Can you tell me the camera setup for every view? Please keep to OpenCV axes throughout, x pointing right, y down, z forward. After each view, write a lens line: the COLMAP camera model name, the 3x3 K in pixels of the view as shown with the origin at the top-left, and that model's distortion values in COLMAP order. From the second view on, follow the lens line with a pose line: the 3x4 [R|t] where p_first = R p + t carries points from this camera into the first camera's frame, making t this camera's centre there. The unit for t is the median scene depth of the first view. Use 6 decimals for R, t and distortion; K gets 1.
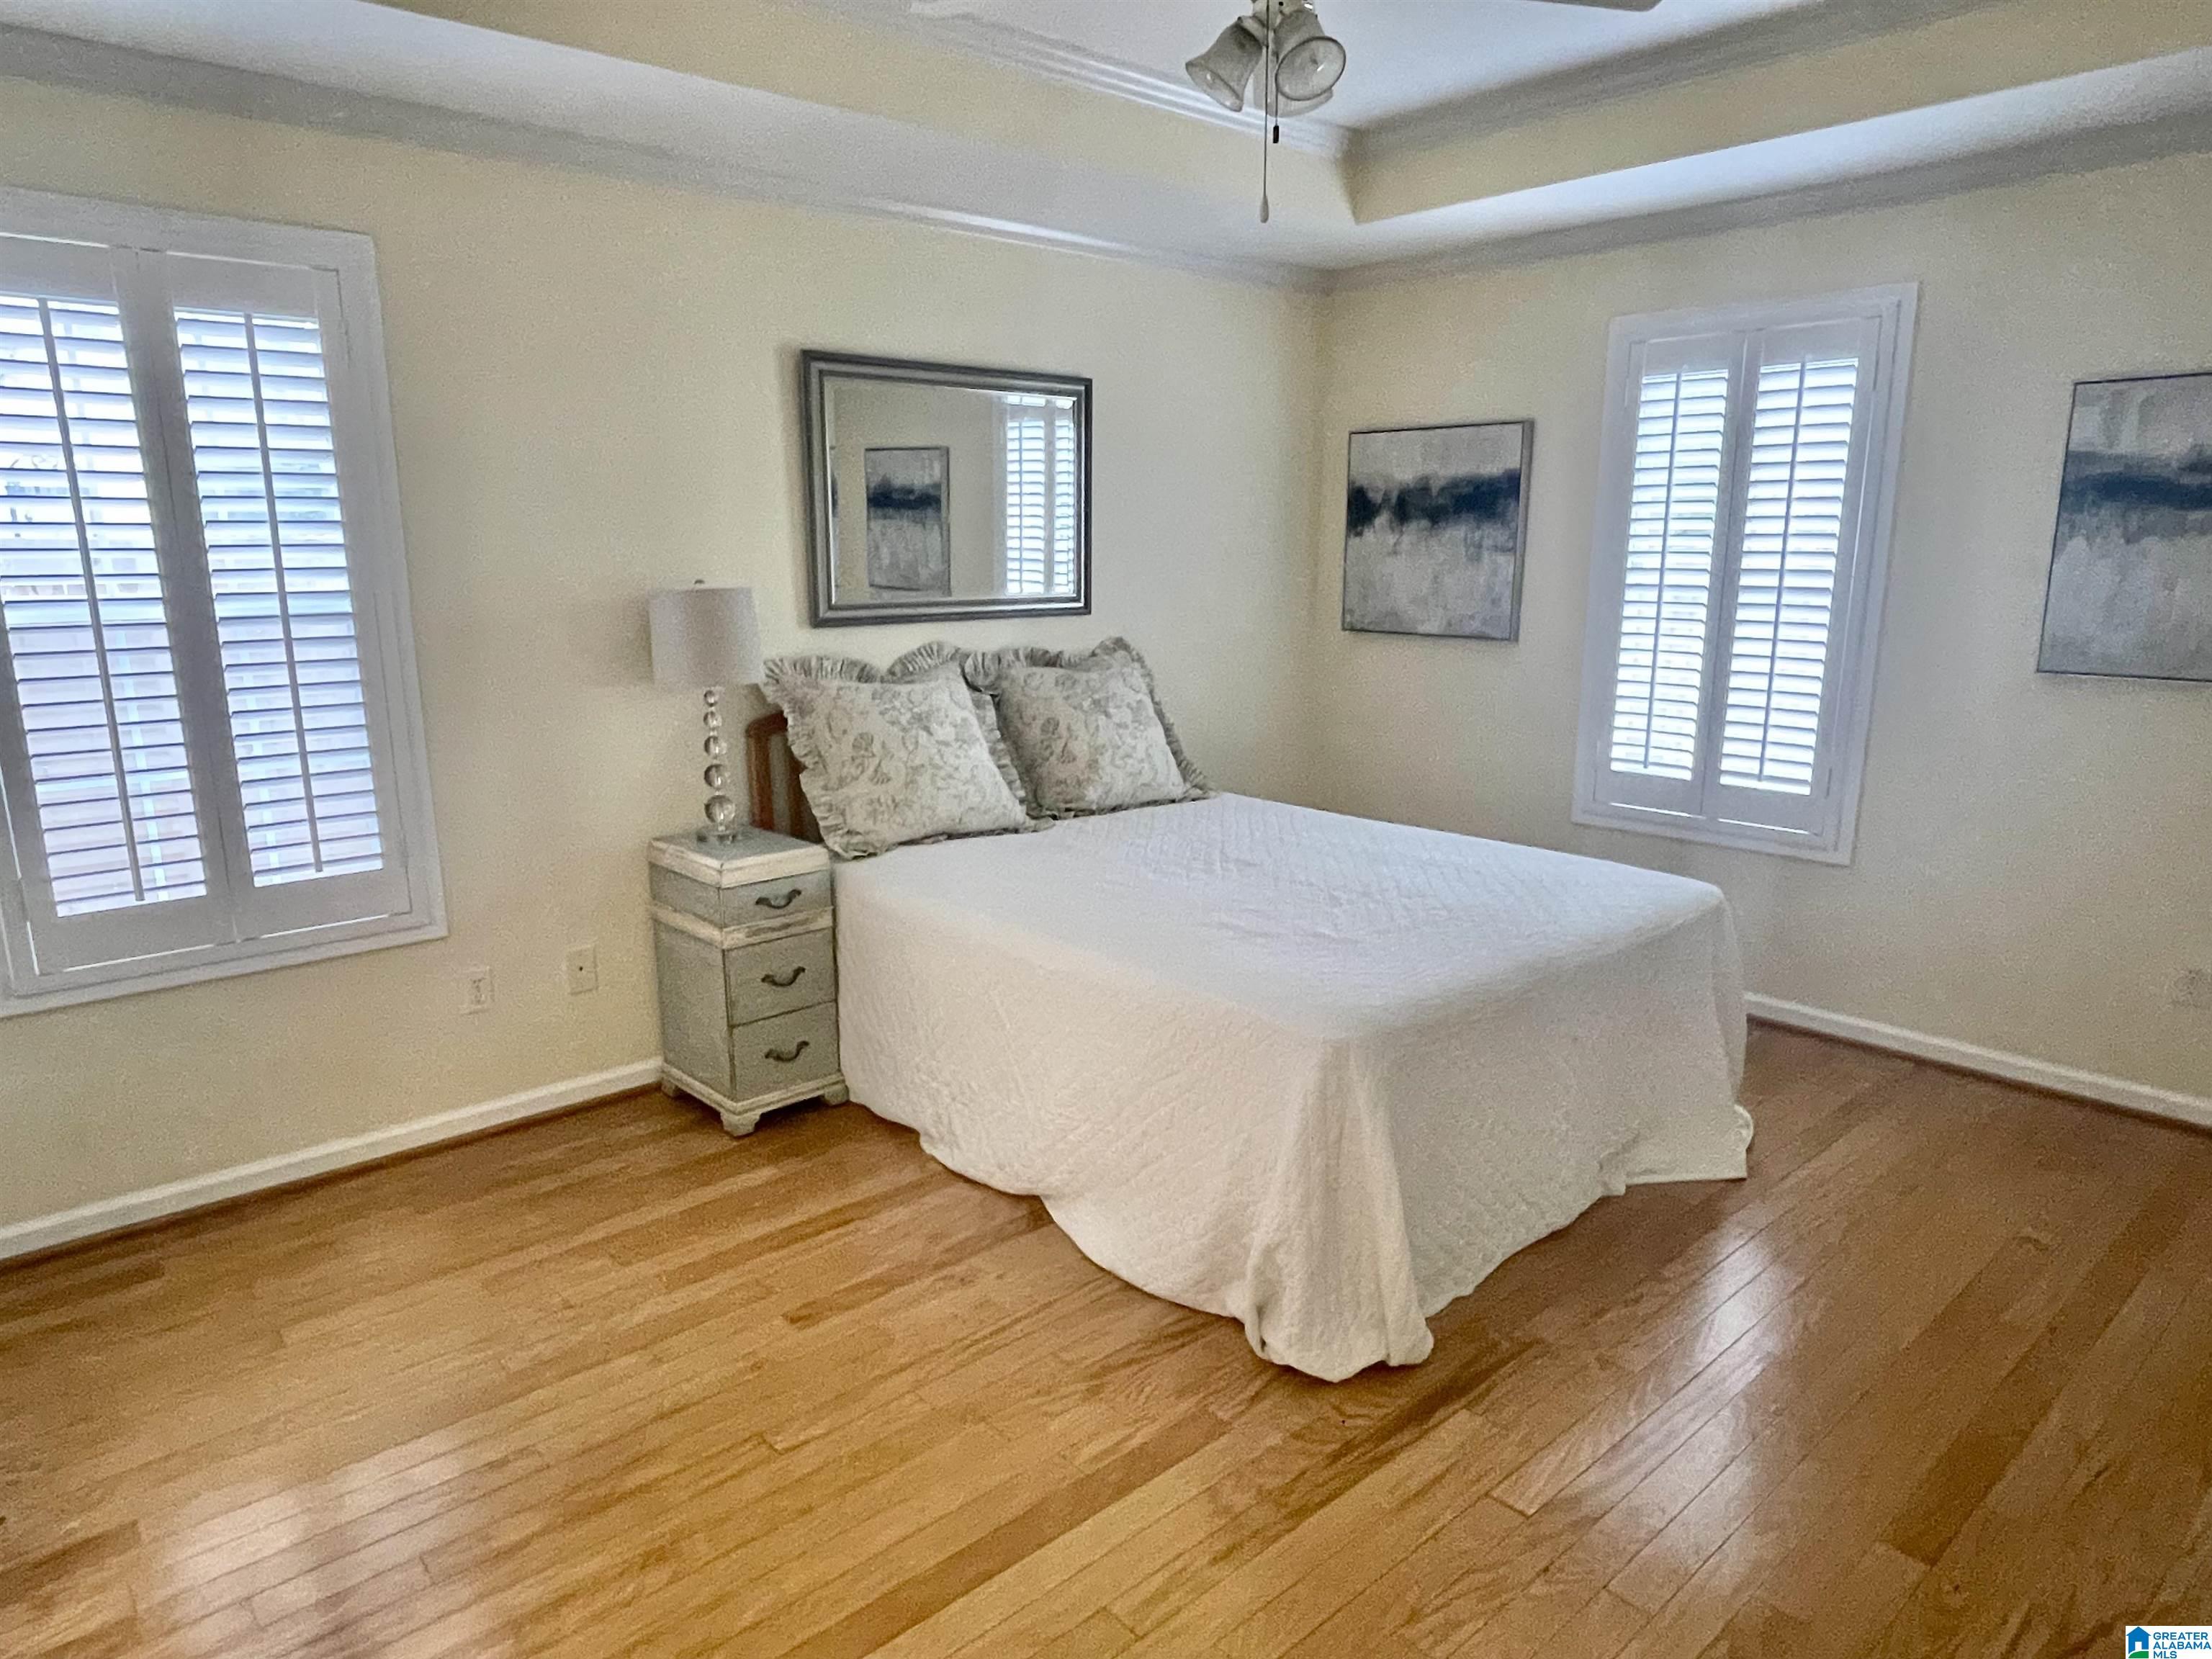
lens RADIAL K [[1372.4, 0, 1102.3], [0, 1372.4, 850.5], [0, 0, 1]] dist [0.003243, -0.000288]
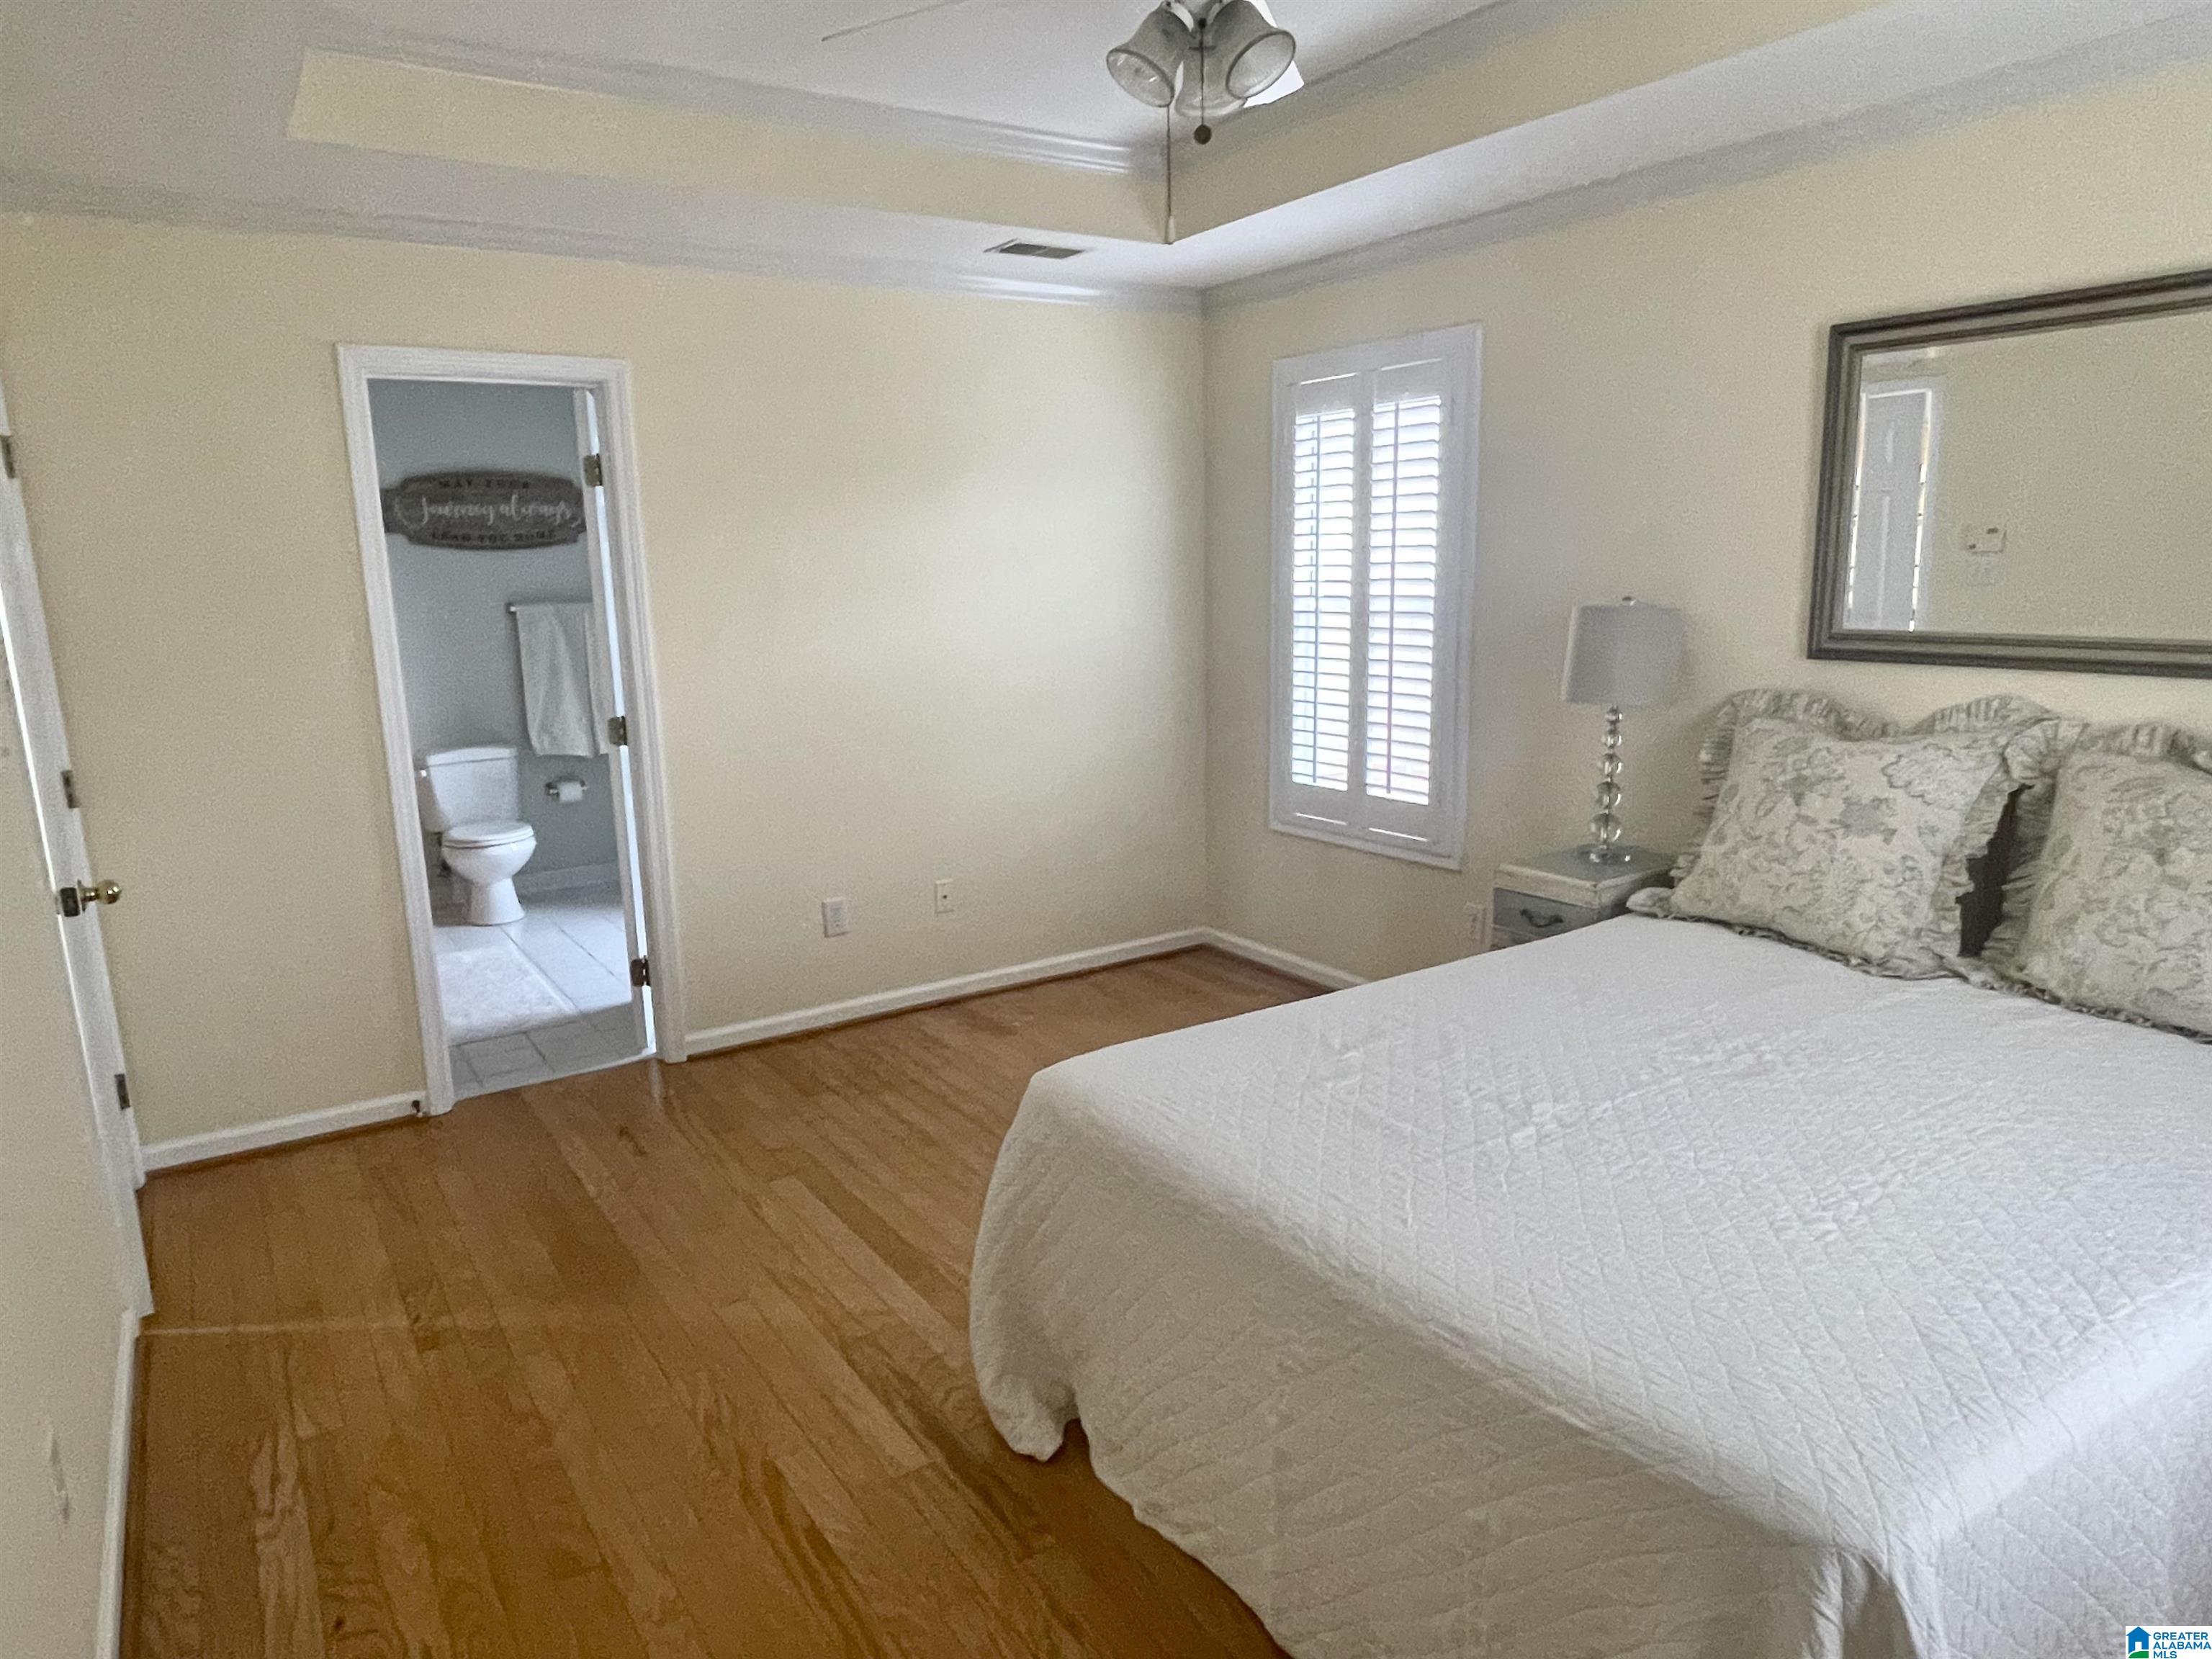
lens RADIAL K [[1372.4, 0, 1102.3], [0, 1372.4, 850.5], [0, 0, 1]] dist [0.003243, -0.000288]
pose [[-0.142002, 0.215104, -0.966212, 0.709132], [-0.192390, 0.951492, 0.240102, -0.175937], [0.970990, 0.219984, -0.093730, 0.713351]]
